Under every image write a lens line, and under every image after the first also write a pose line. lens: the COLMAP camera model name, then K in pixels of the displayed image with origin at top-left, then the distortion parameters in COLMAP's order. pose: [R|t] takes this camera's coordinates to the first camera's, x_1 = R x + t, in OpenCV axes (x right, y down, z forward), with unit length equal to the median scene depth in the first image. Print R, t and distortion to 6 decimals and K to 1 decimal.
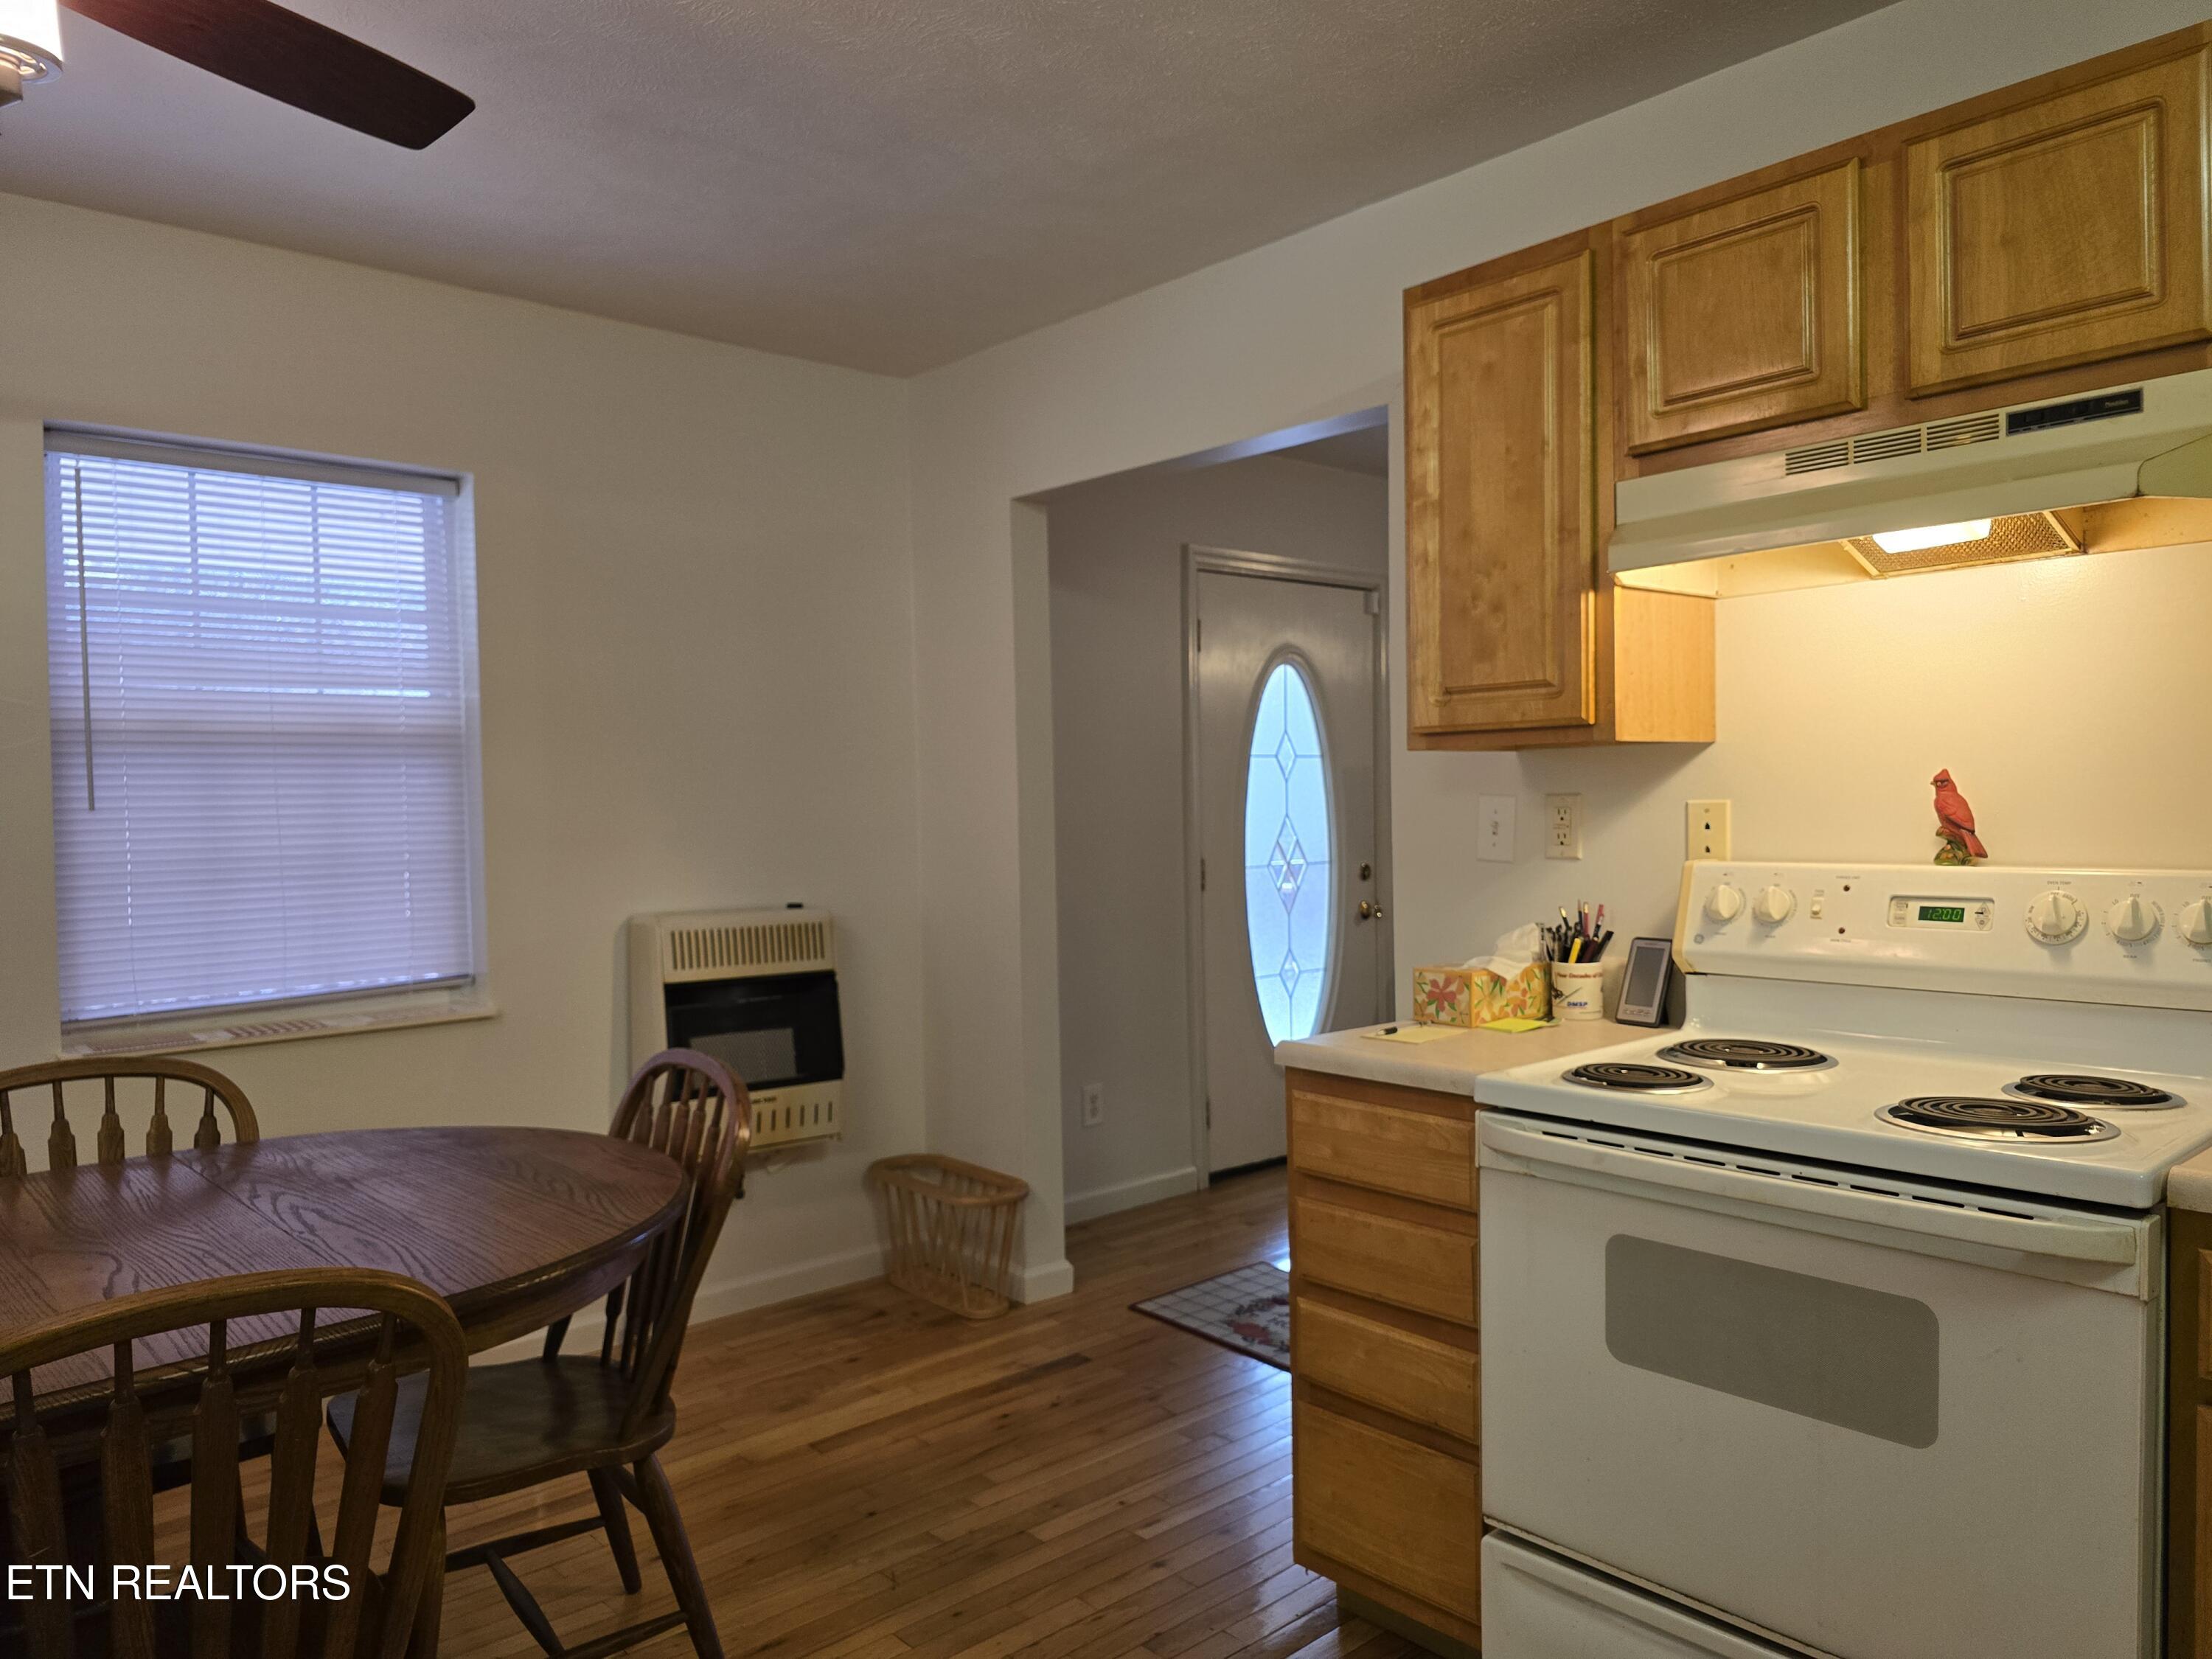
lens RADIAL K [[1500.8, 0, 1119.3], [0, 1500.8, 839.1], [0, 0, 1]] dist [0.036938, -0.040382]
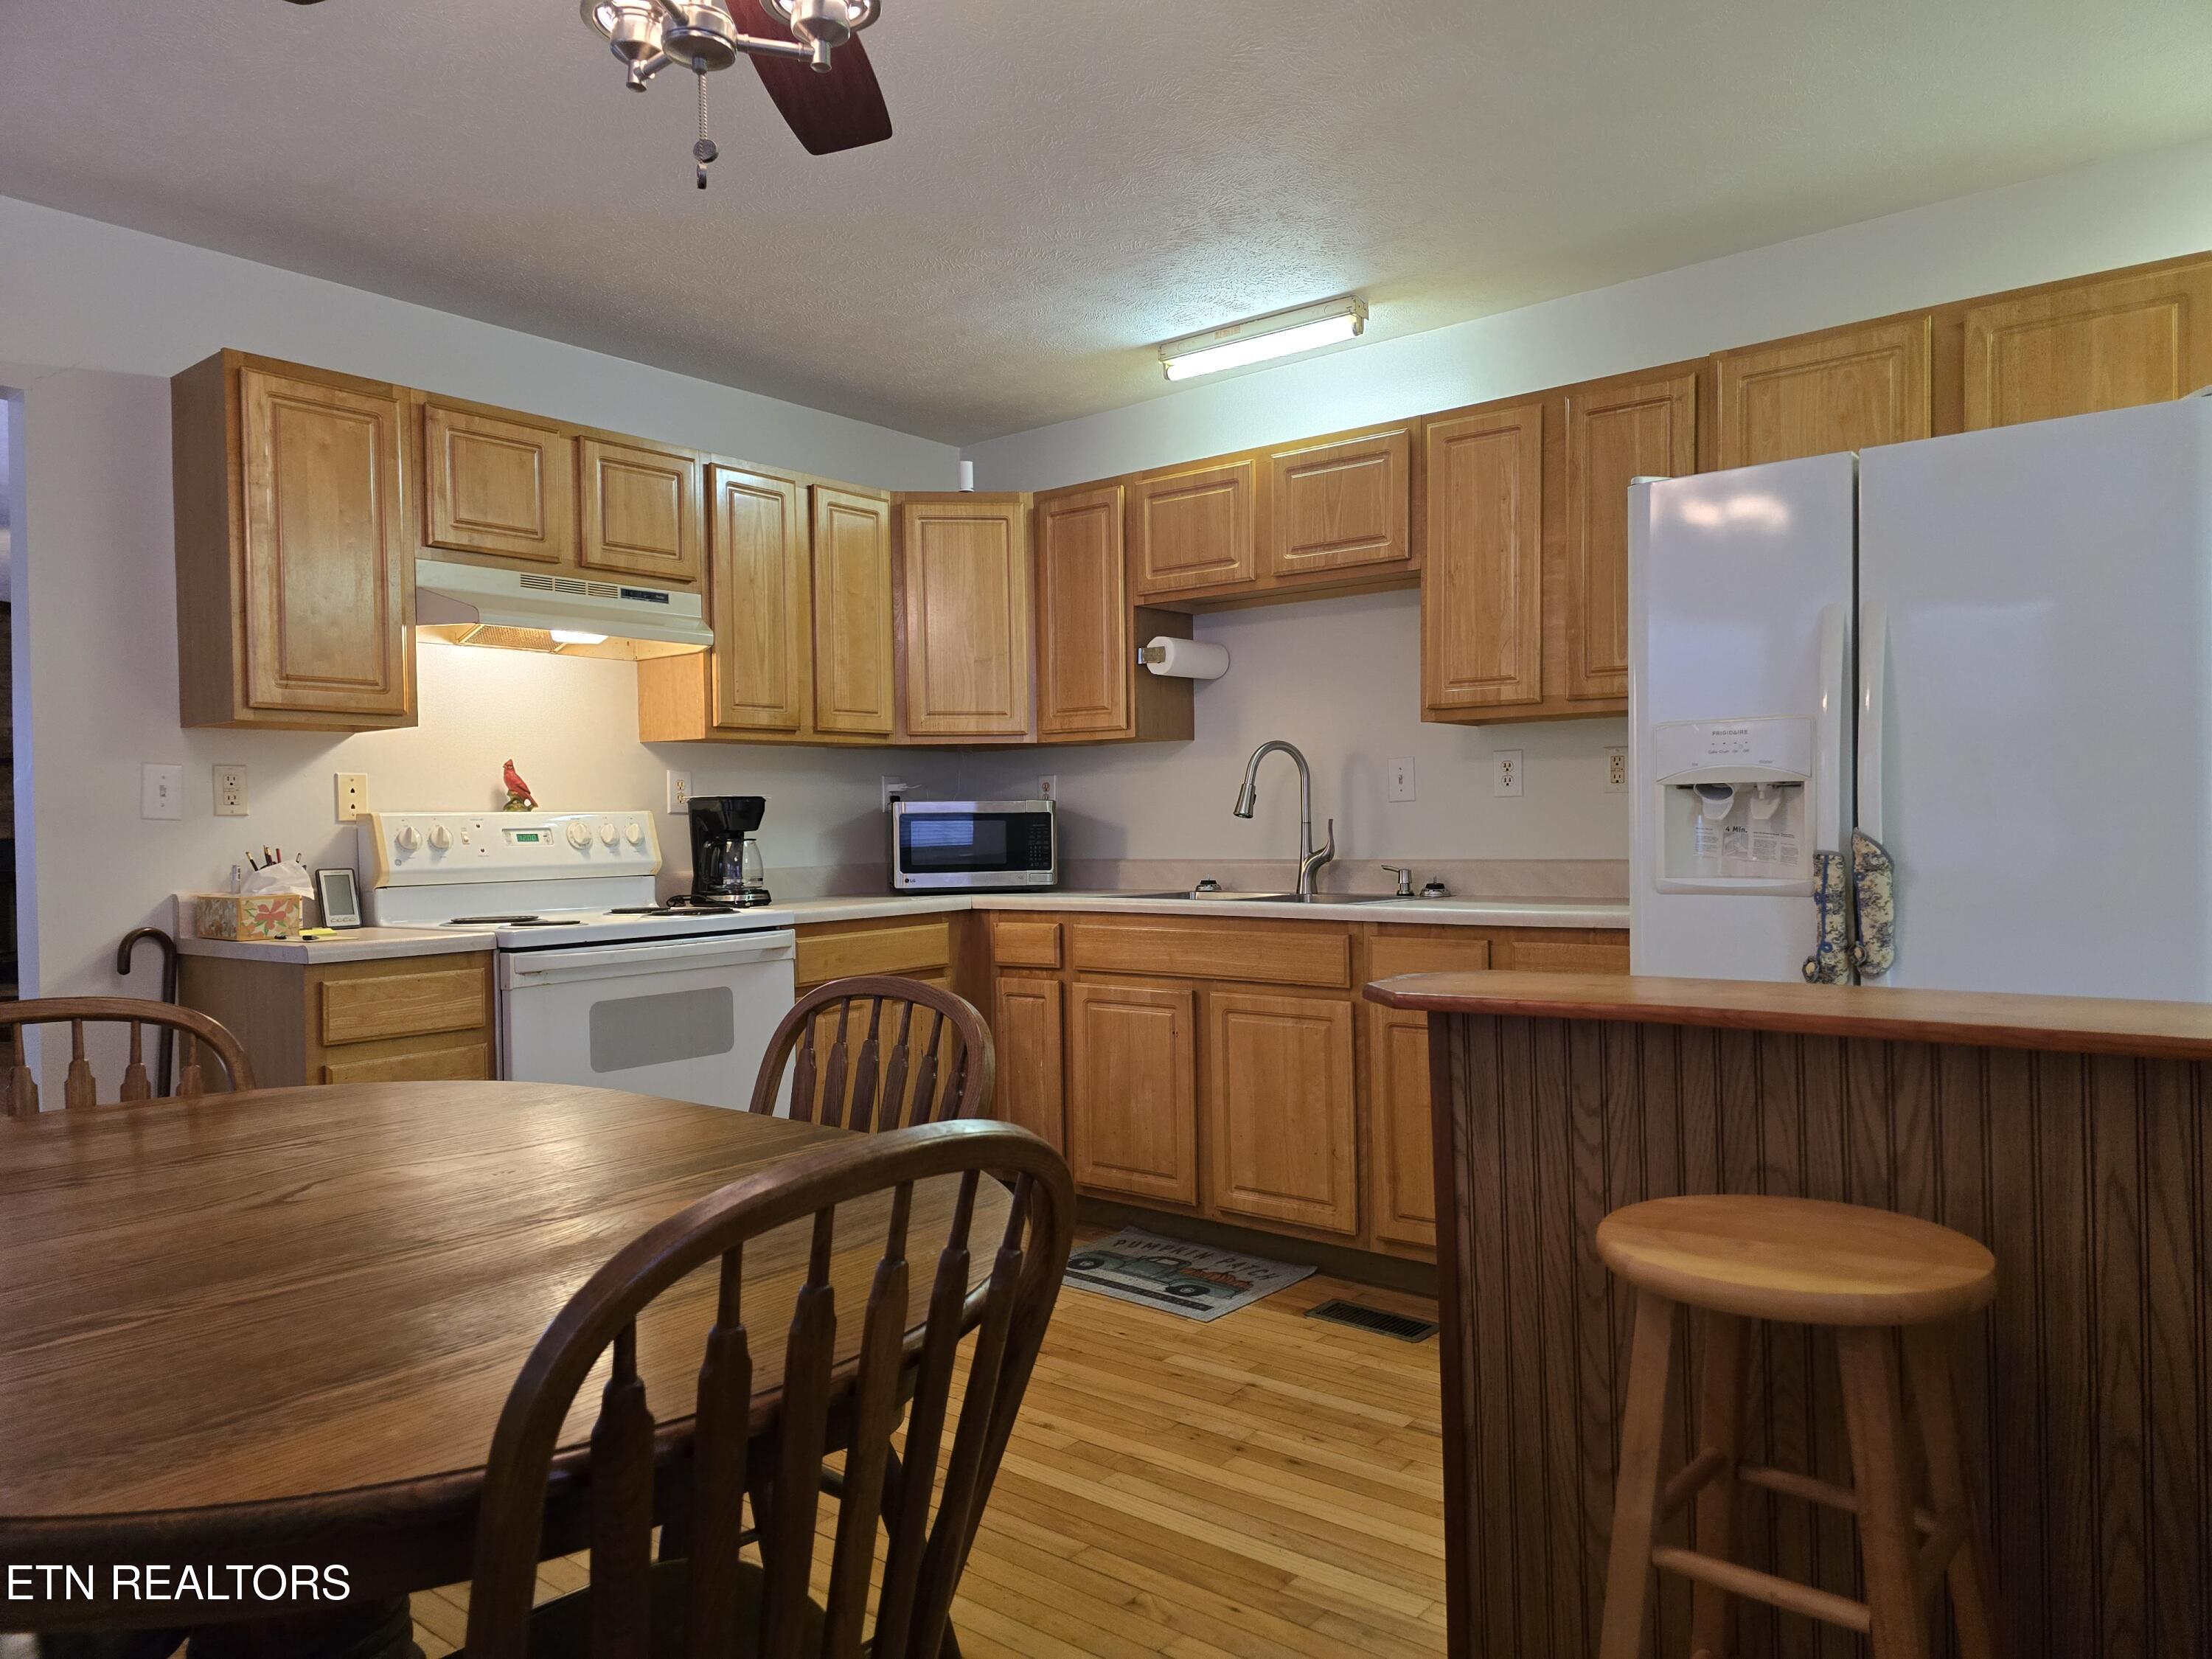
lens RADIAL K [[1470.5, 0, 1102.0], [0, 1470.5, 841.0], [0, 0, 1]] dist [0.076745, -0.077622]
pose [[-0.154062, 0.007561, 0.988032, -1.312221], [0.045713, 0.998954, -0.000516, 0.084692], [-0.987003, 0.045086, -0.154246, 0.577823]]
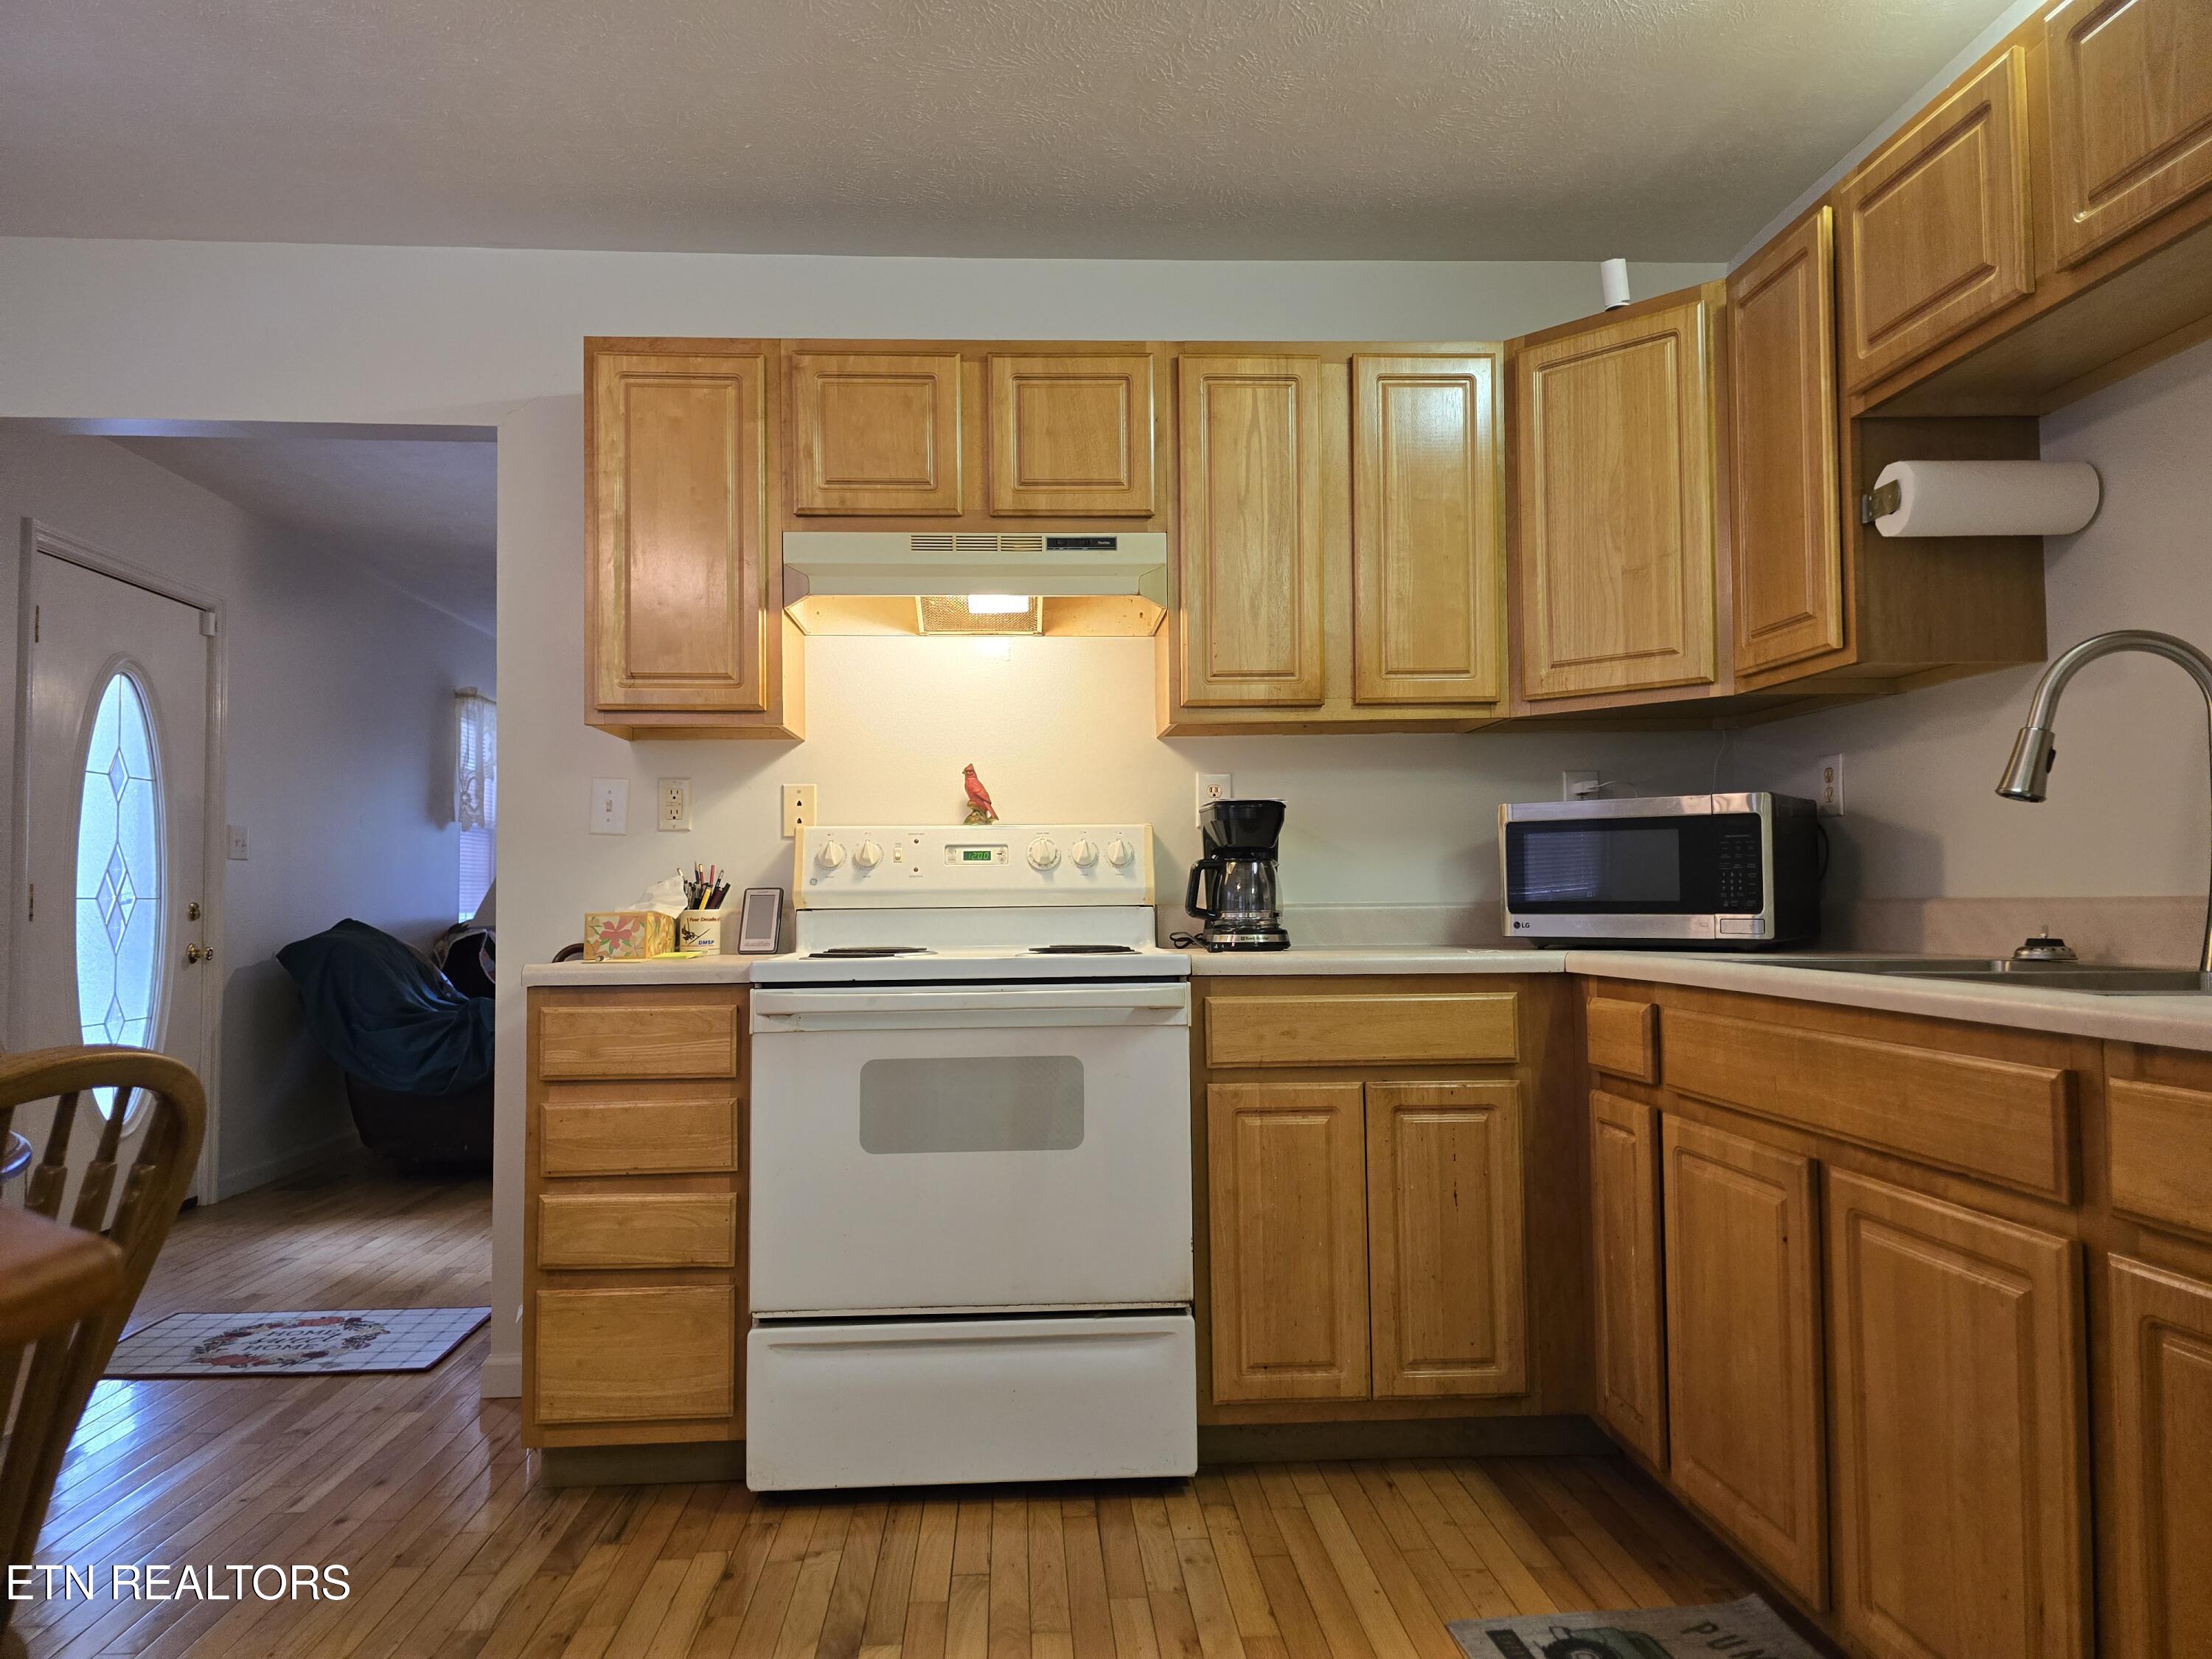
lens RADIAL K [[1470.5, 0, 1102.0], [0, 1470.5, 841.0], [0, 0, 1]] dist [0.076745, -0.077622]
pose [[0.625465, 0.041824, 0.779131, -0.520579], [0.020038, 0.997372, -0.069626, 0.137772], [-0.779995, 0.059160, 0.622983, -0.021413]]
